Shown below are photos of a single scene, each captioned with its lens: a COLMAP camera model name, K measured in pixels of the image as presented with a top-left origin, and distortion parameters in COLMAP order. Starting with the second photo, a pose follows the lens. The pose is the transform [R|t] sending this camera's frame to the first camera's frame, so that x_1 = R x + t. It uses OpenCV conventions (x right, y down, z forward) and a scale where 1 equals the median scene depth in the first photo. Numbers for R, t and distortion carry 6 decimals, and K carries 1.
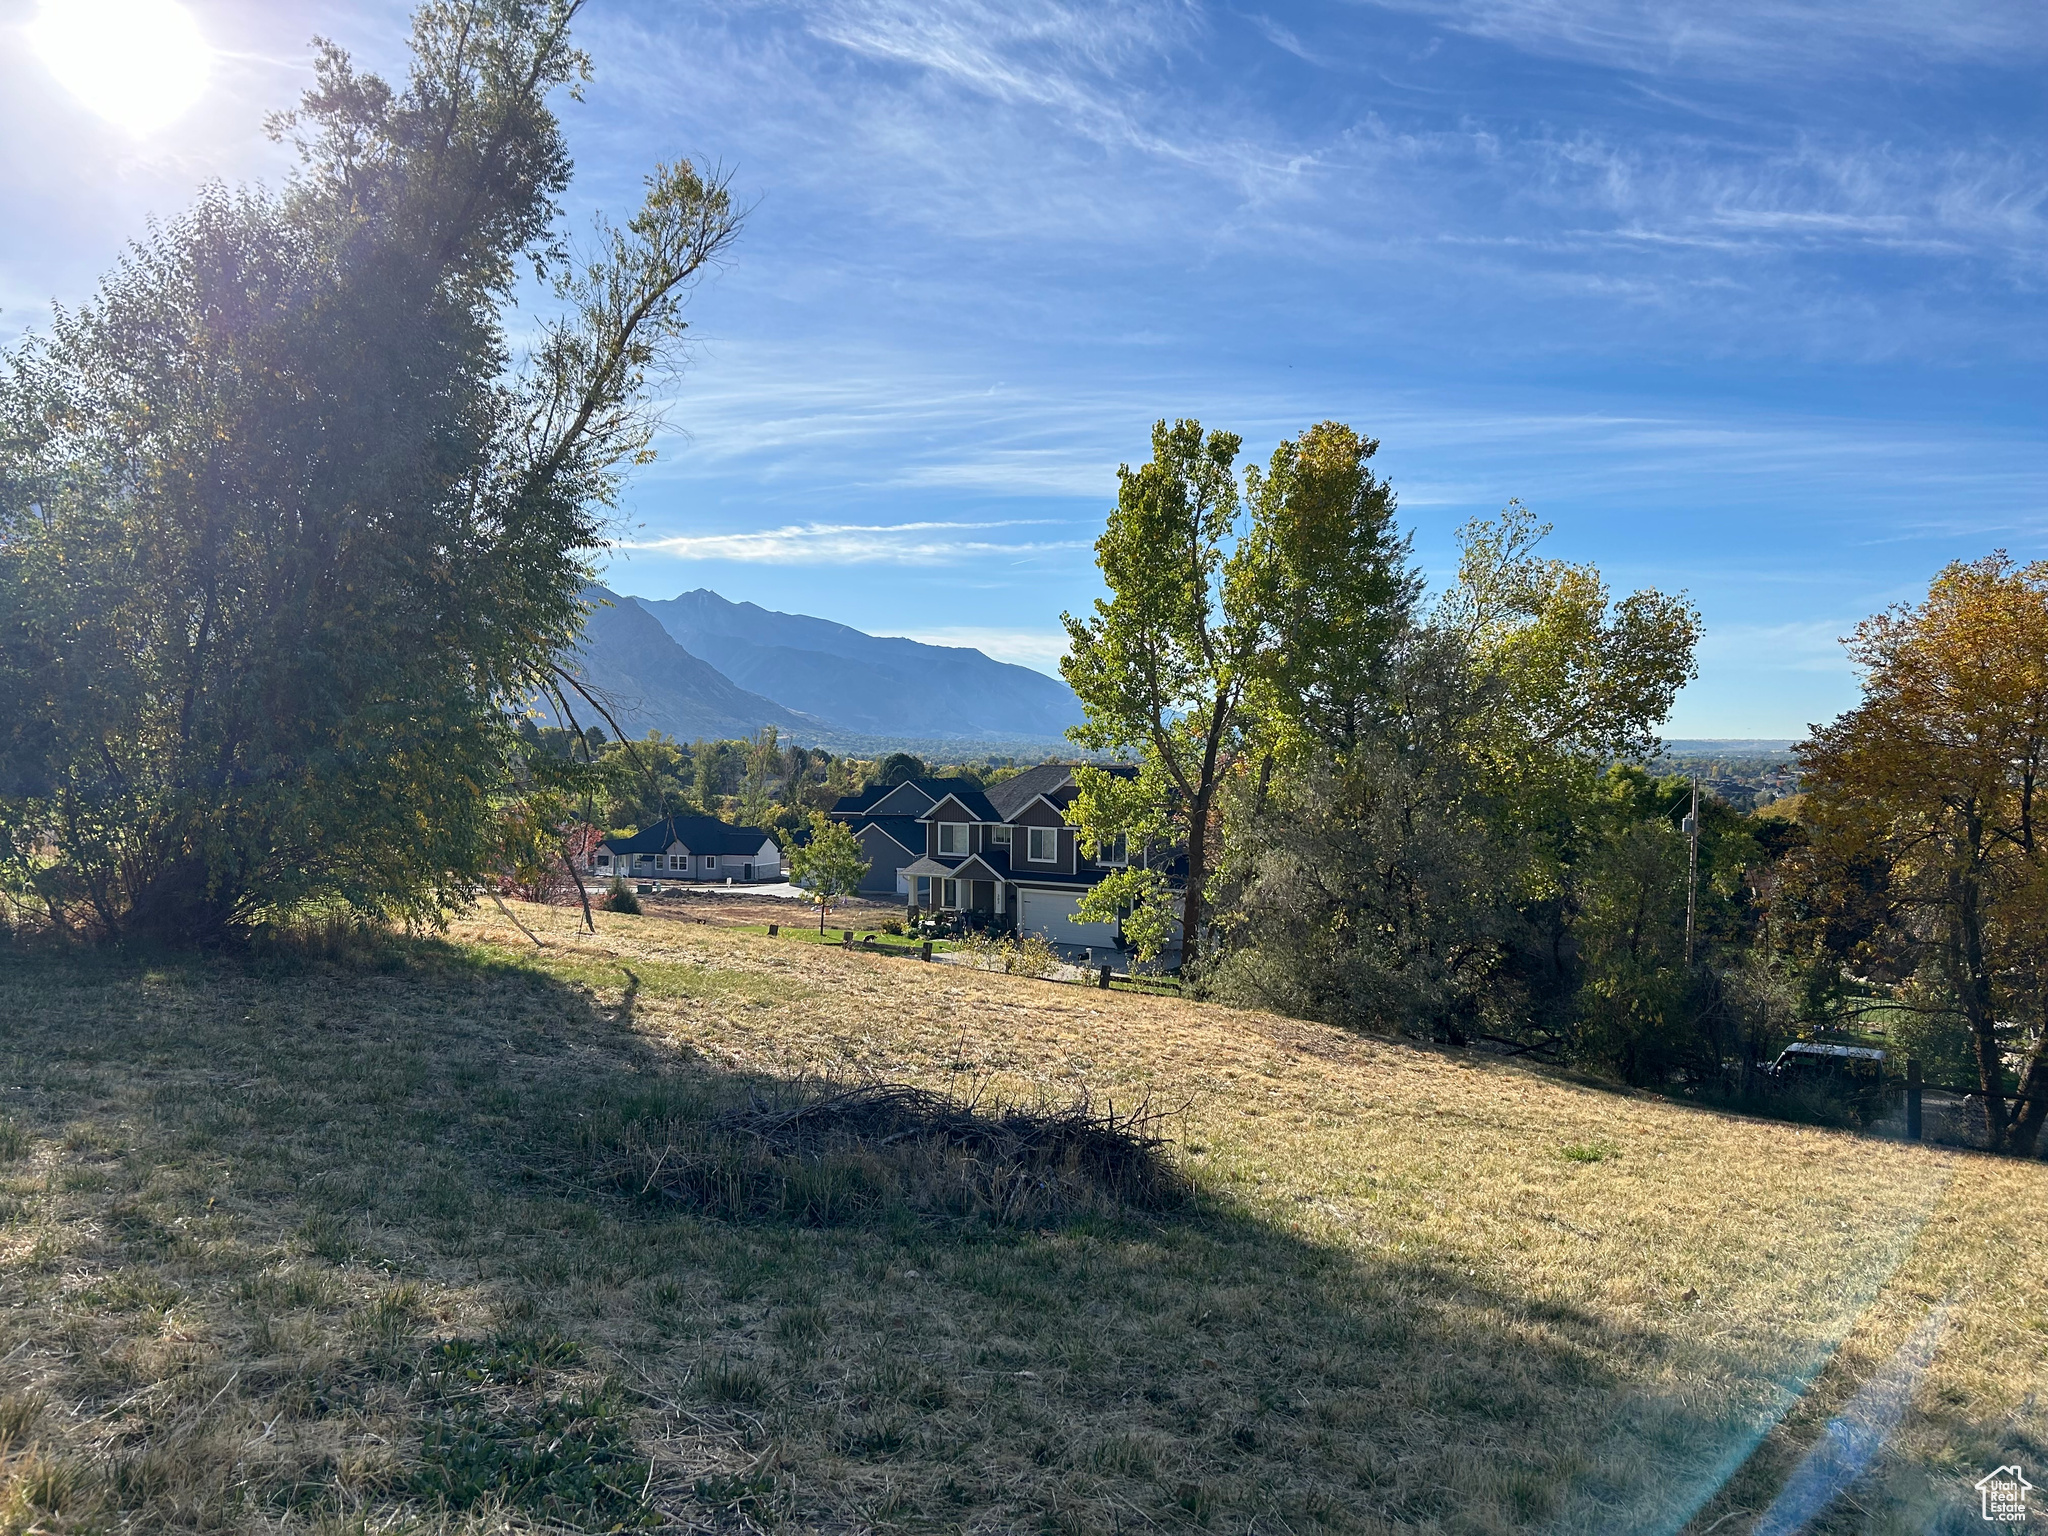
lens RADIAL K [[1537.8, 0, 1024.0], [0, 1537.8, 768.0], [0, 0, 1]] dist [0.043664, -0.035408]
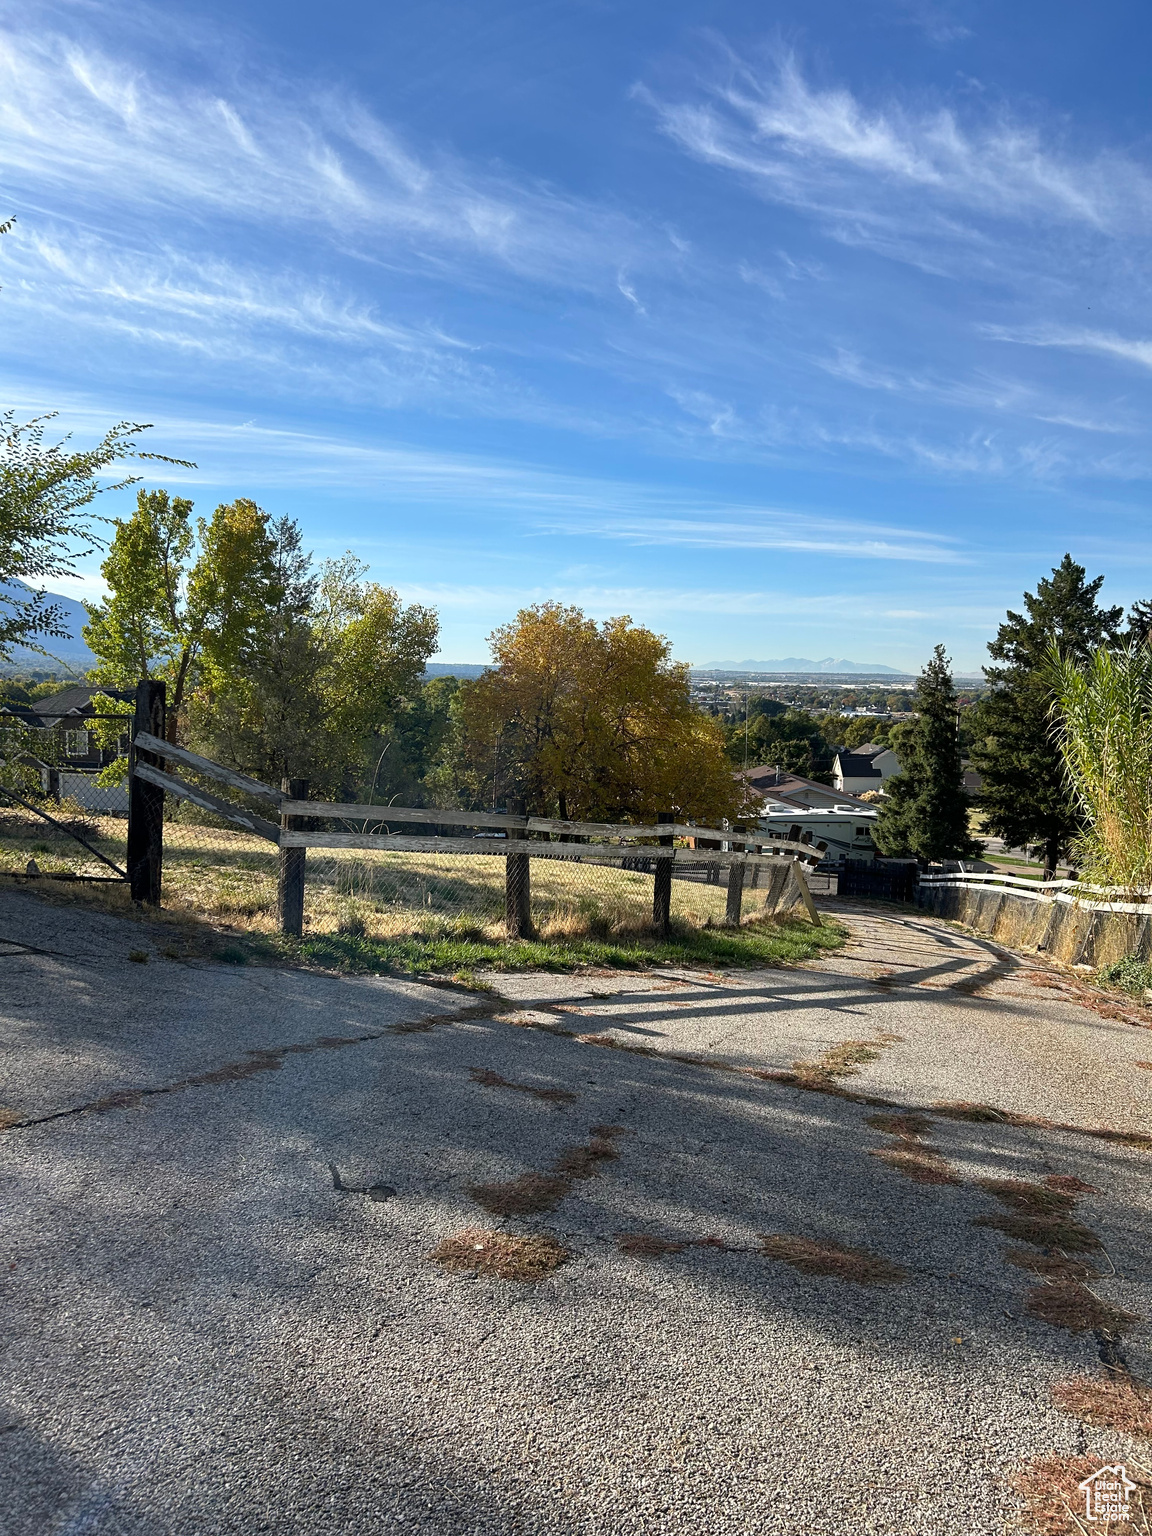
lens RADIAL K [[1153.3, 0, 576.0], [0, 1153.3, 768.0], [0, 0, 1]] dist [0.043664, -0.035408]
pose [[0.915912, -0.020771, 0.400841, 0.007226], [-0.008607, 0.997414, 0.071353, -0.015365], [-0.401286, -0.068803, 0.913365, -0.368294]]
